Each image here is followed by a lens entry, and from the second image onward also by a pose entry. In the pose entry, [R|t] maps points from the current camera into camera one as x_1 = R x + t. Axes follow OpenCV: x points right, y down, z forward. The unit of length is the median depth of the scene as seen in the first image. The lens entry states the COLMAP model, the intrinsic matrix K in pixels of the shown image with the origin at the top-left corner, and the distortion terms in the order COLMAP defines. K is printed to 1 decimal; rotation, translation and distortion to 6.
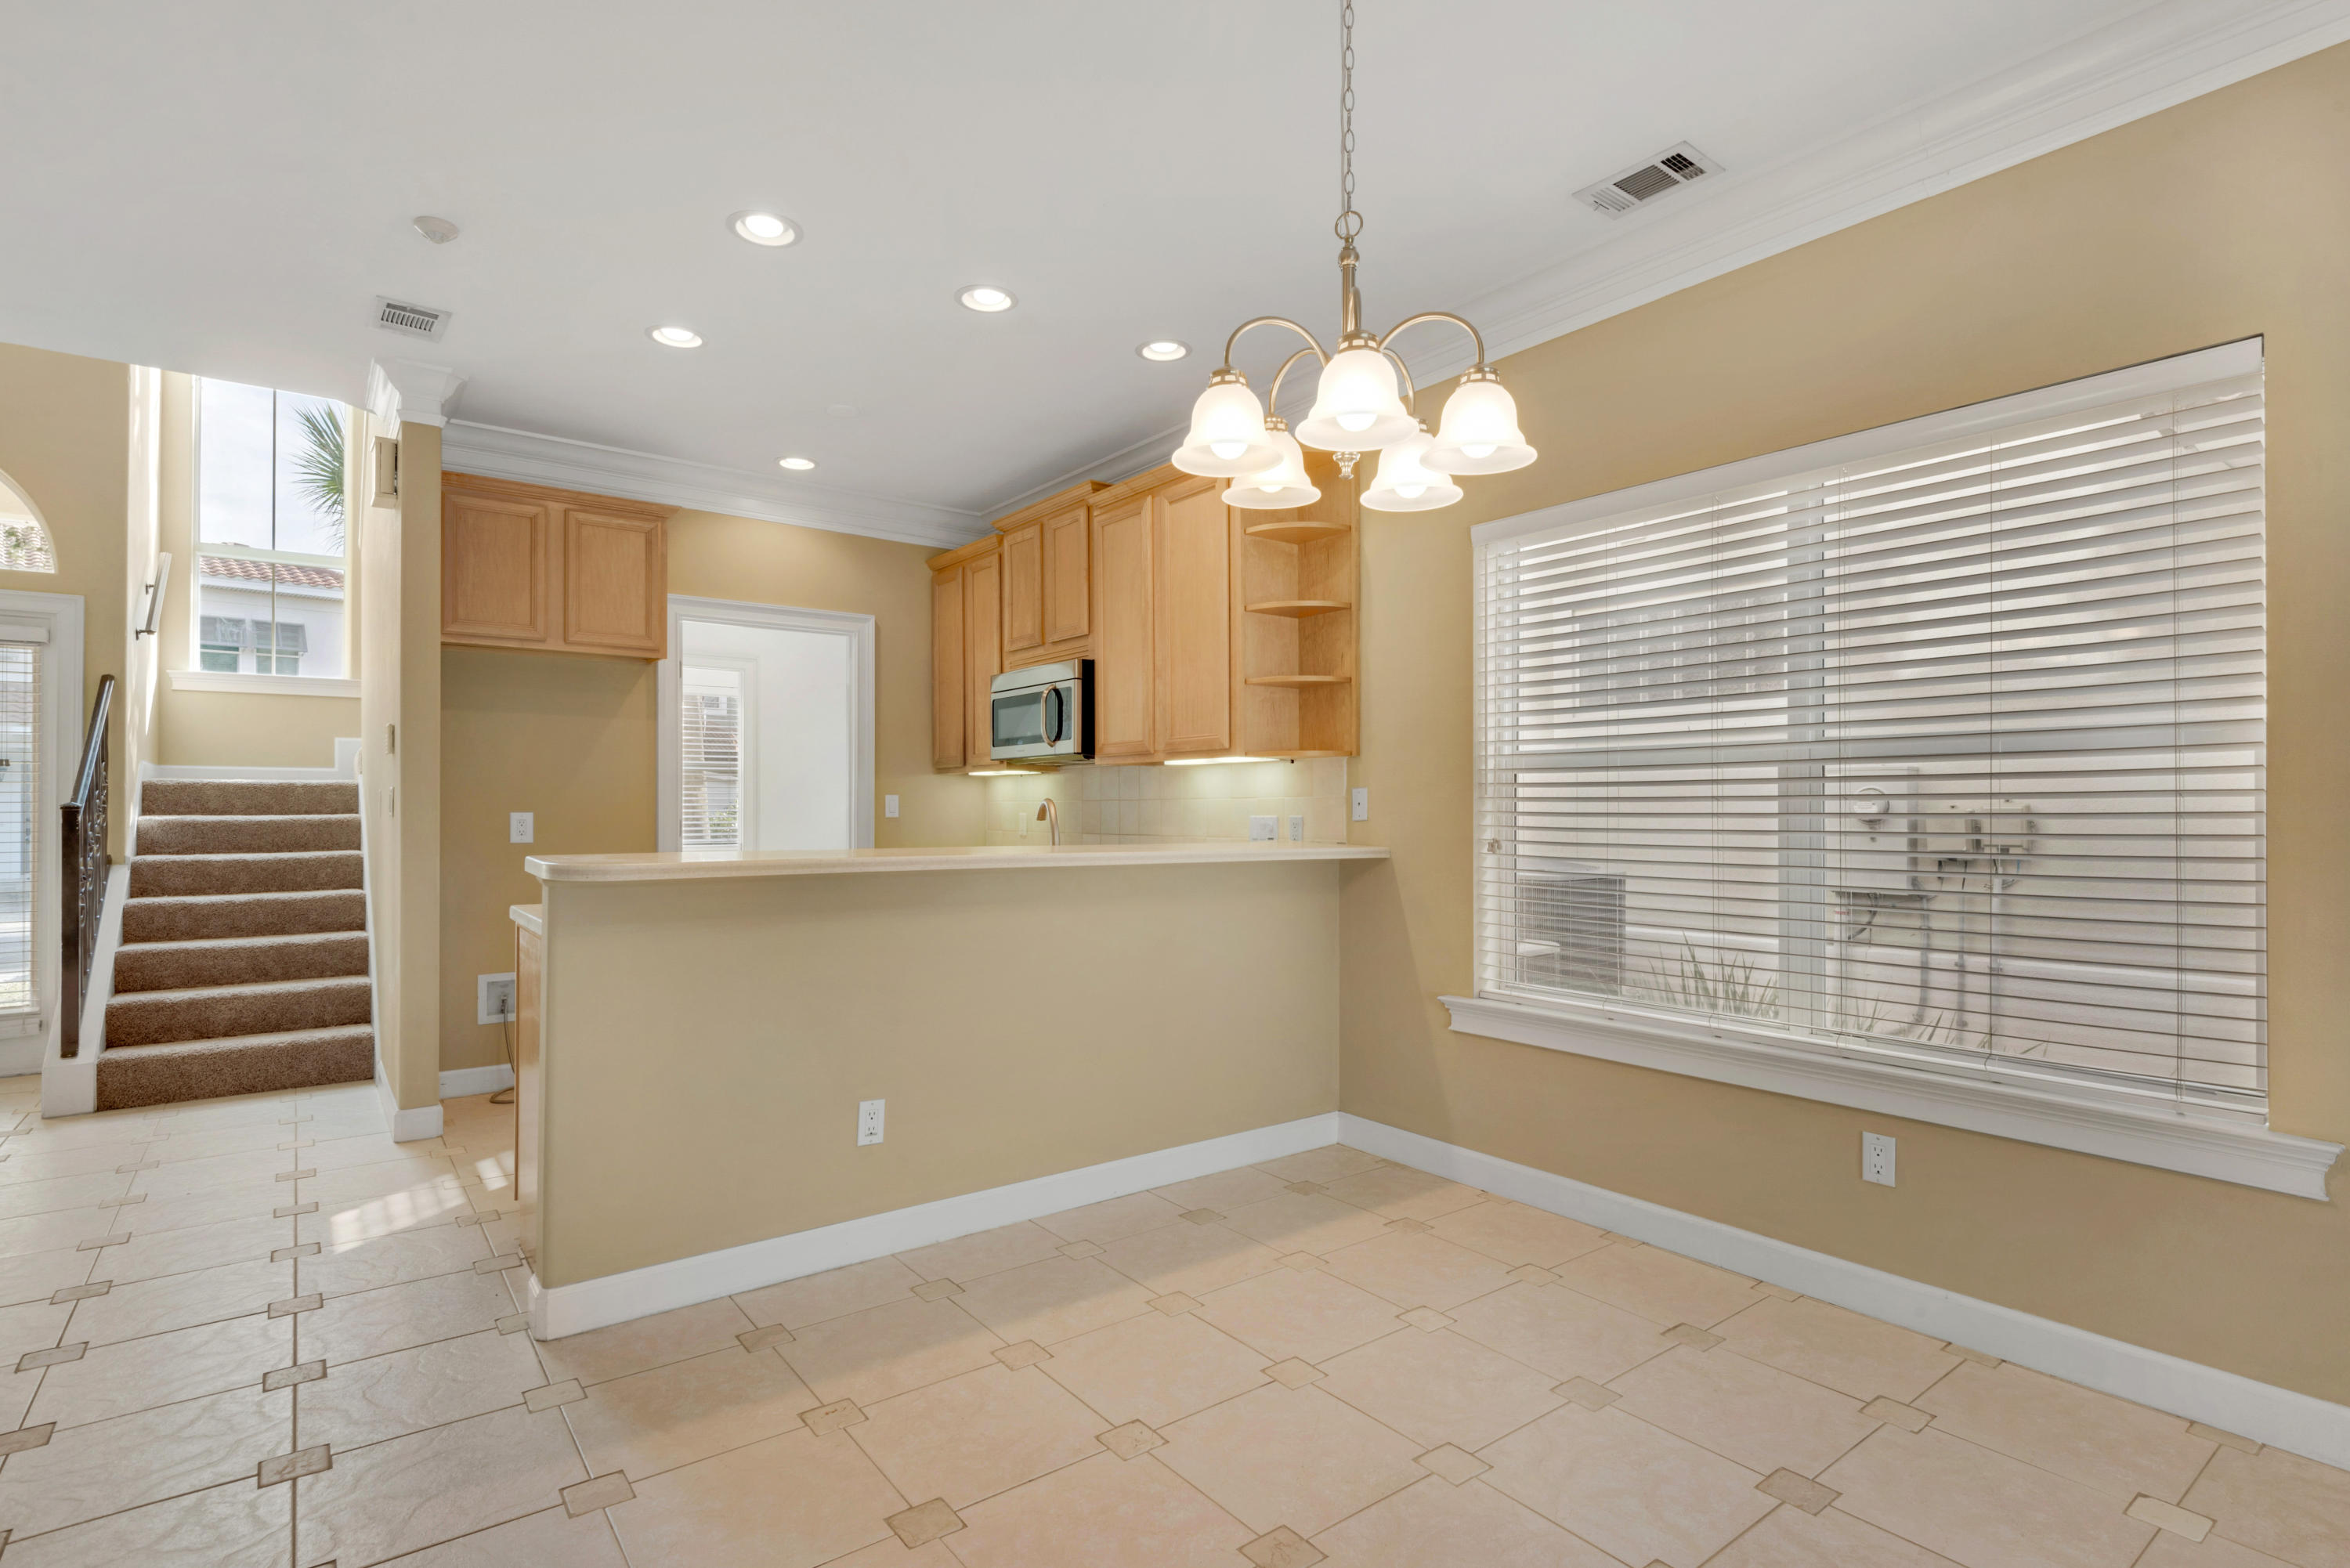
lens RADIAL K [[1140.7, 0, 1168.5], [0, 1140.7, 796.3], [0, 0, 1]] dist [0.029373, -0.020804]
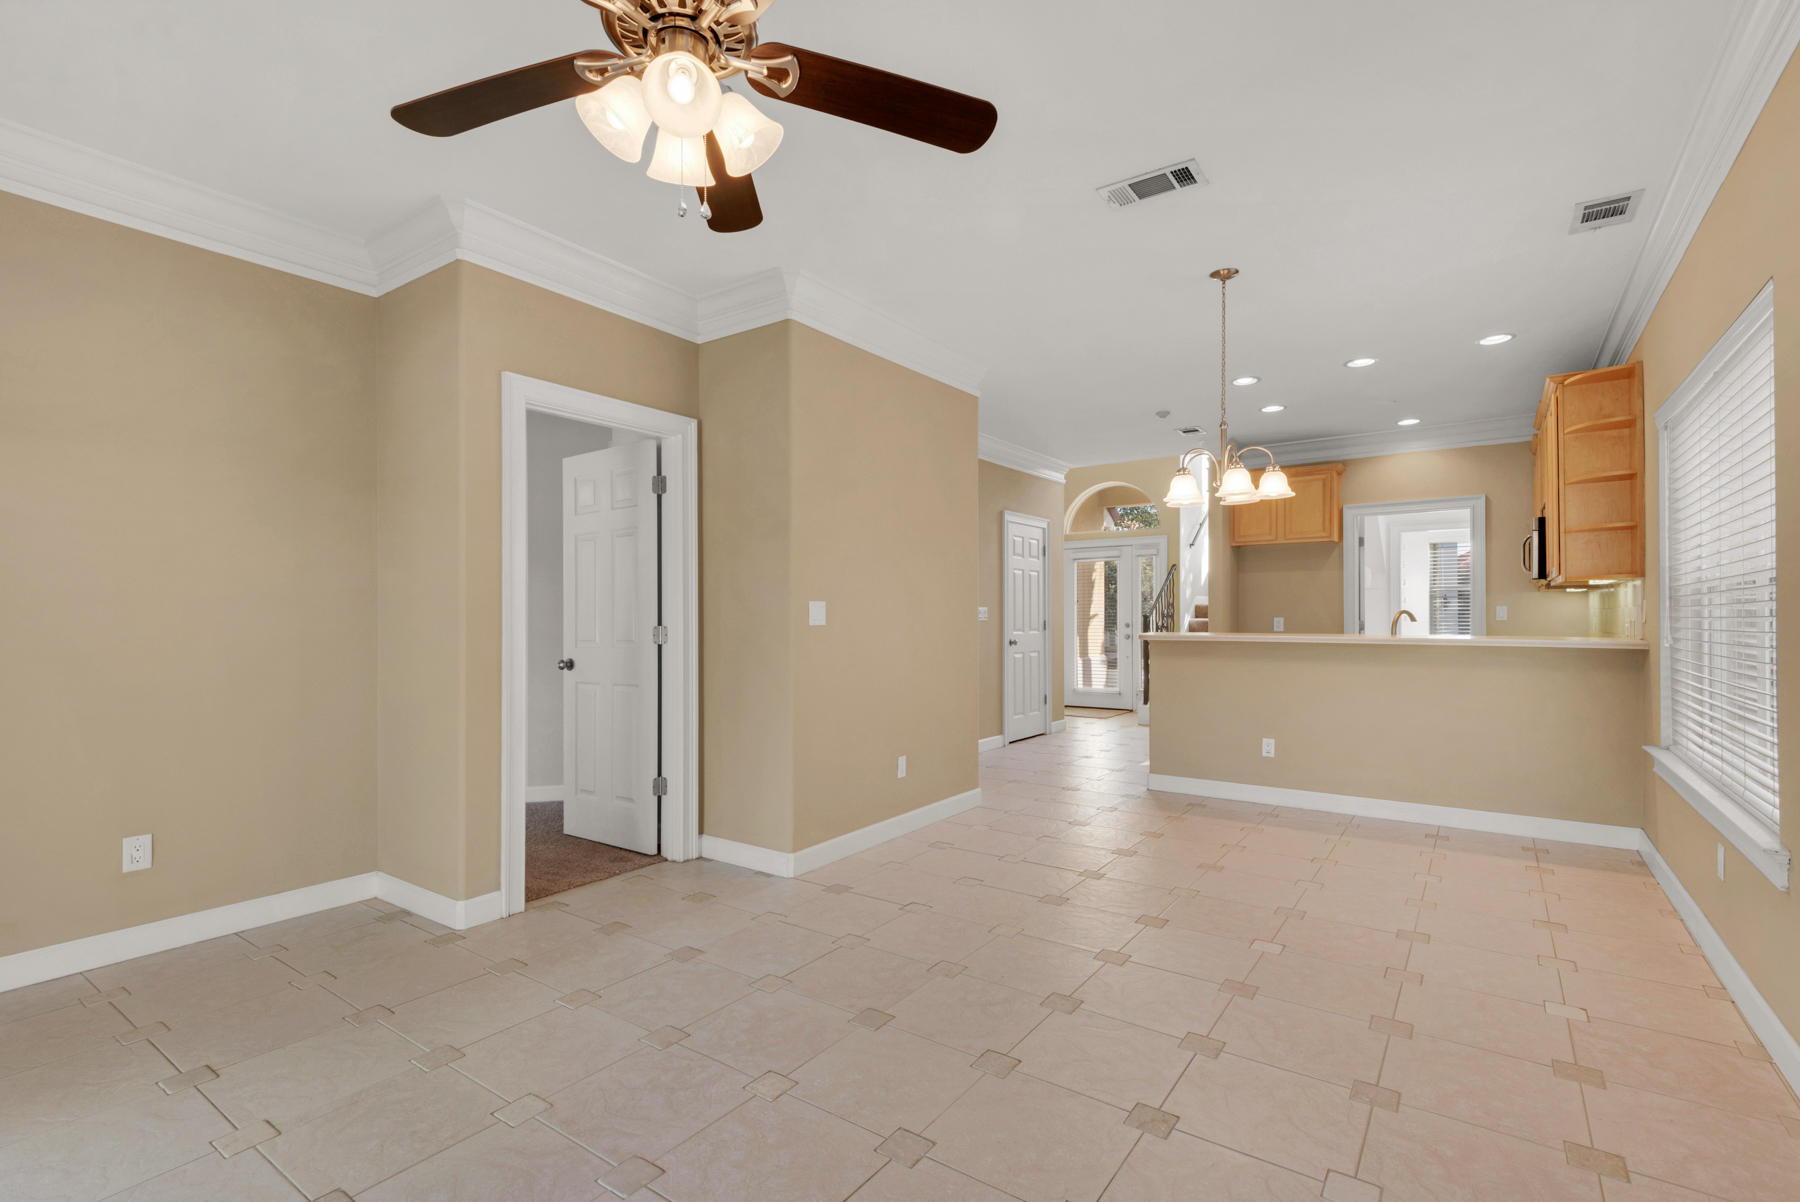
lens RADIAL K [[802.9, 0, 901.3], [0, 802.9, 610.8], [0, 0, 1]] dist [0.042973, -0.024283]
pose [[0.295501, -0.007646, -0.955312, 0.771096], [0.012846, 0.999909, -0.004030, -0.001389], [0.955256, -0.011081, 0.295573, -0.151583]]
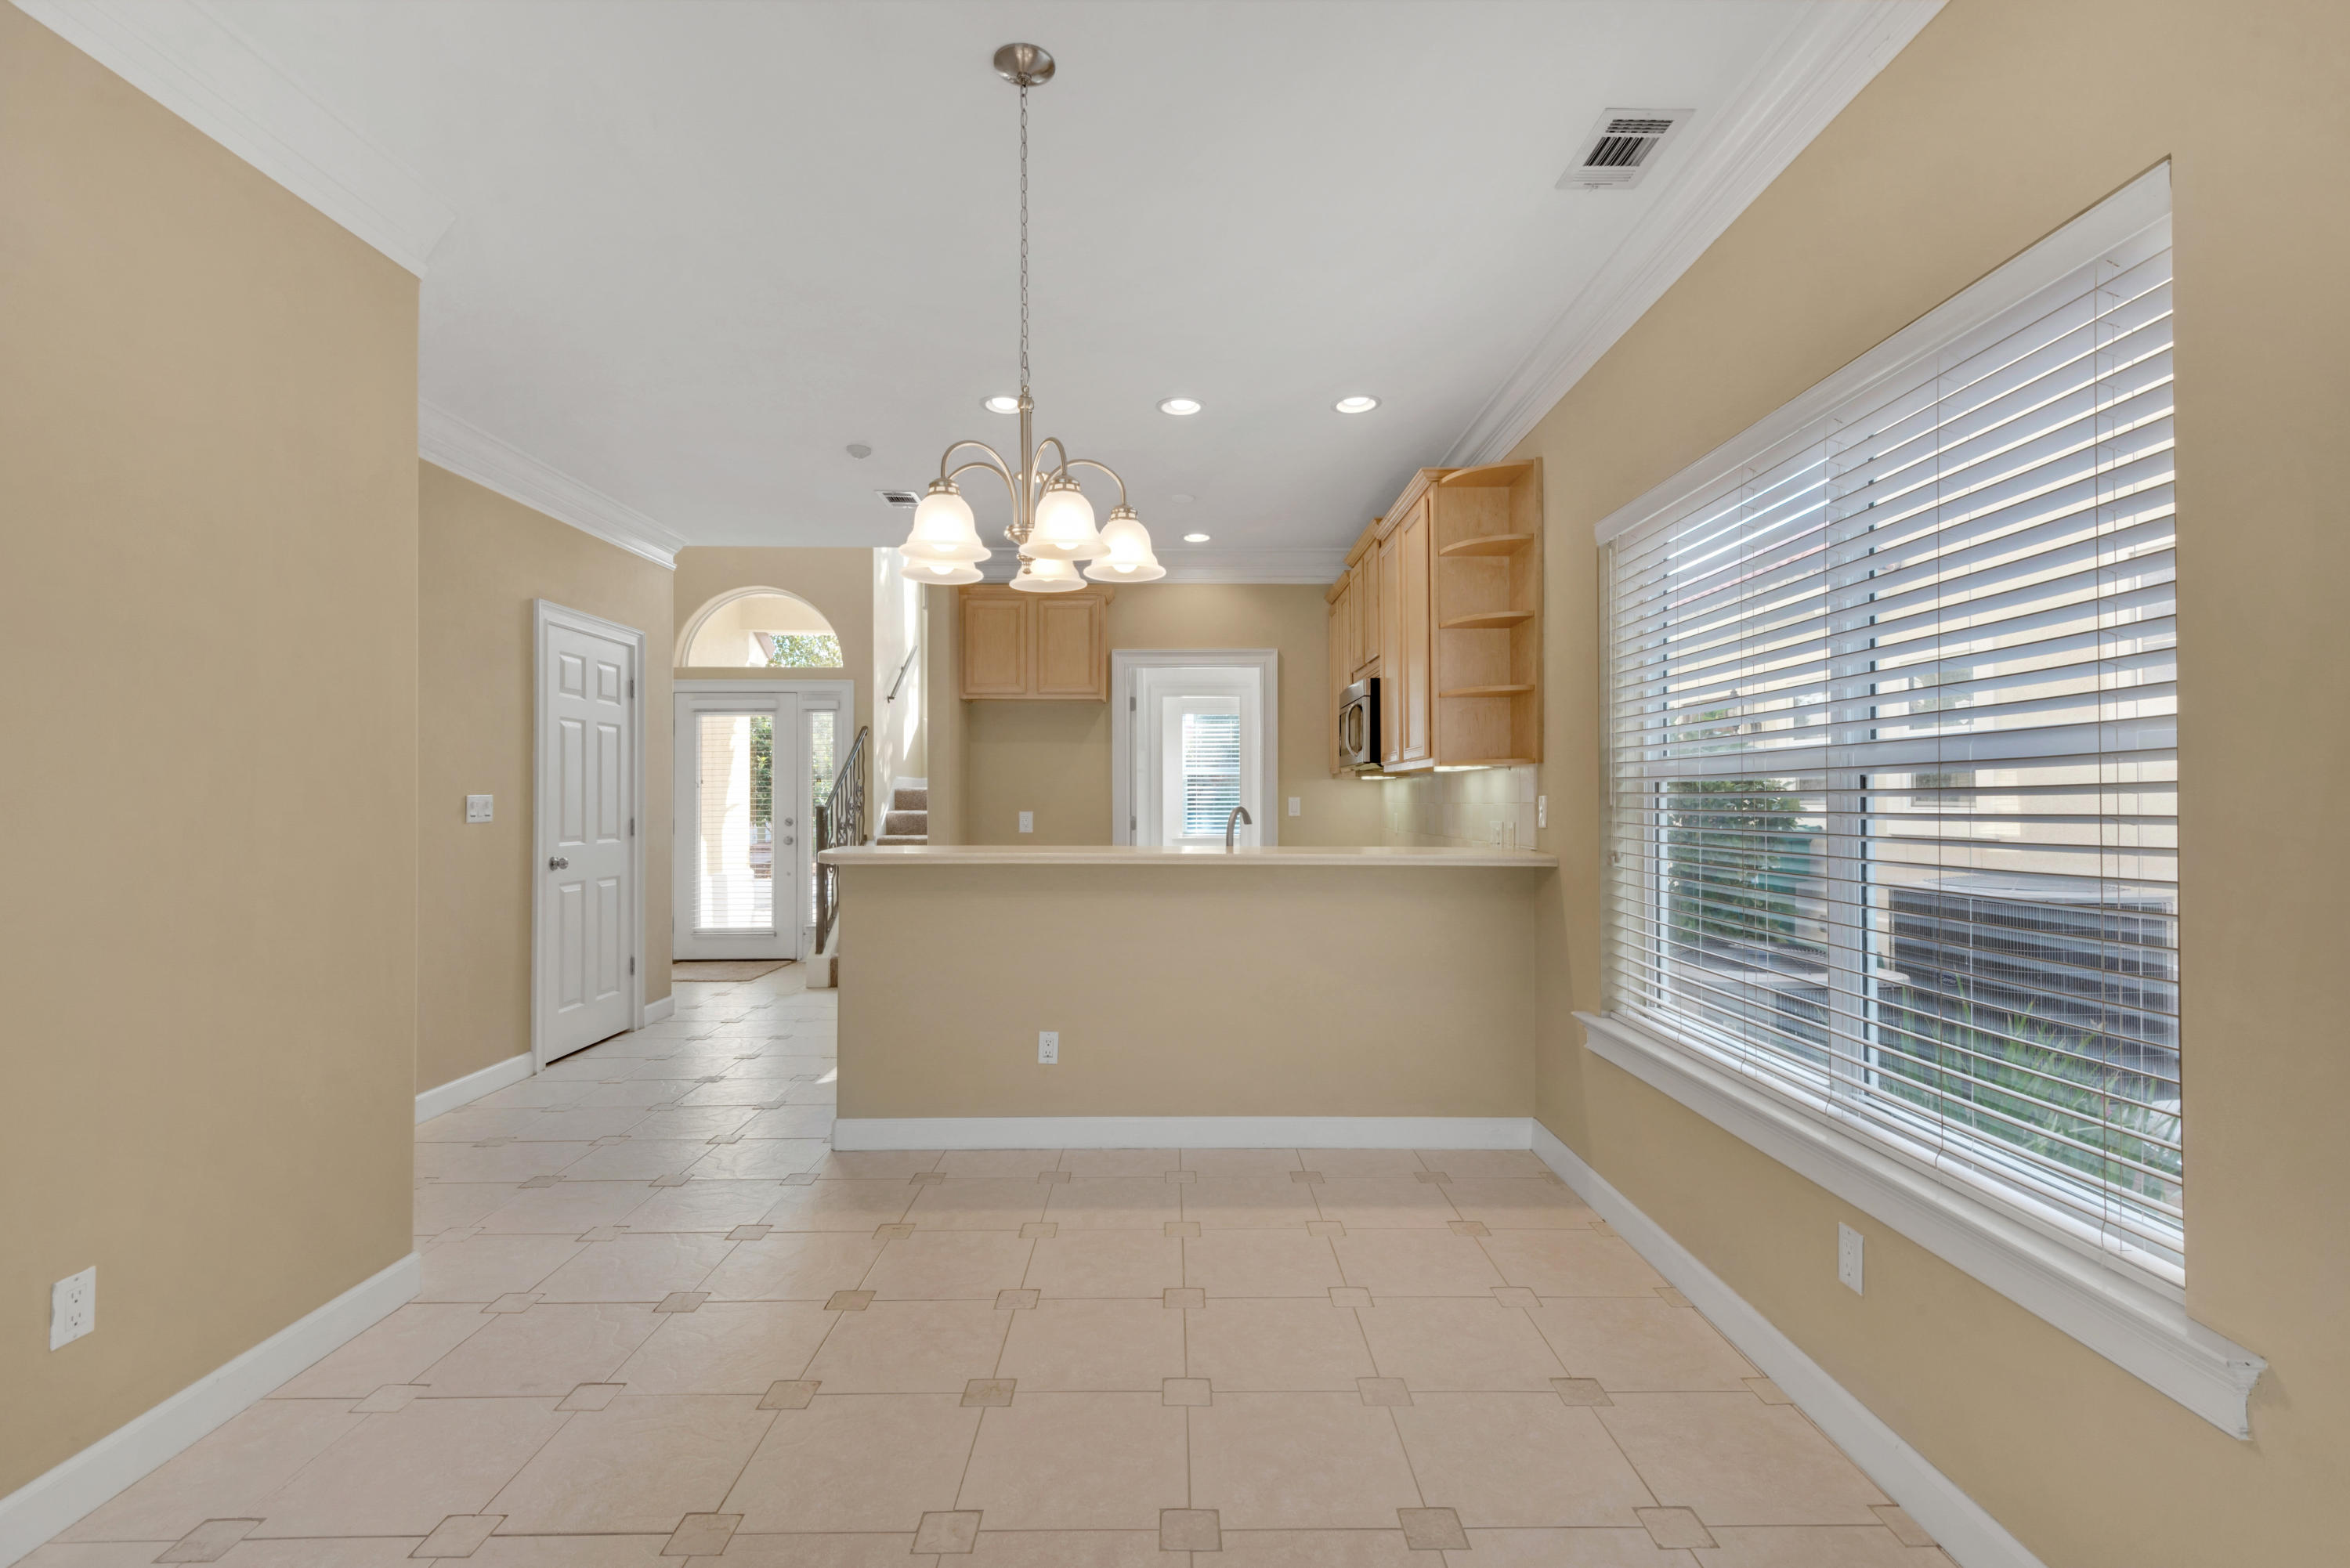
lens RADIAL K [[1048.1, 0, 1176.7], [0, 1048.1, 796.8], [0, 0, 1]] dist [0.042973, -0.024283]
pose [[0.802610, -0.001449, -0.596502, 0.413946], [0.006219, 0.999963, 0.005938, -0.012312], [0.596472, -0.008476, 0.802589, 0.066909]]
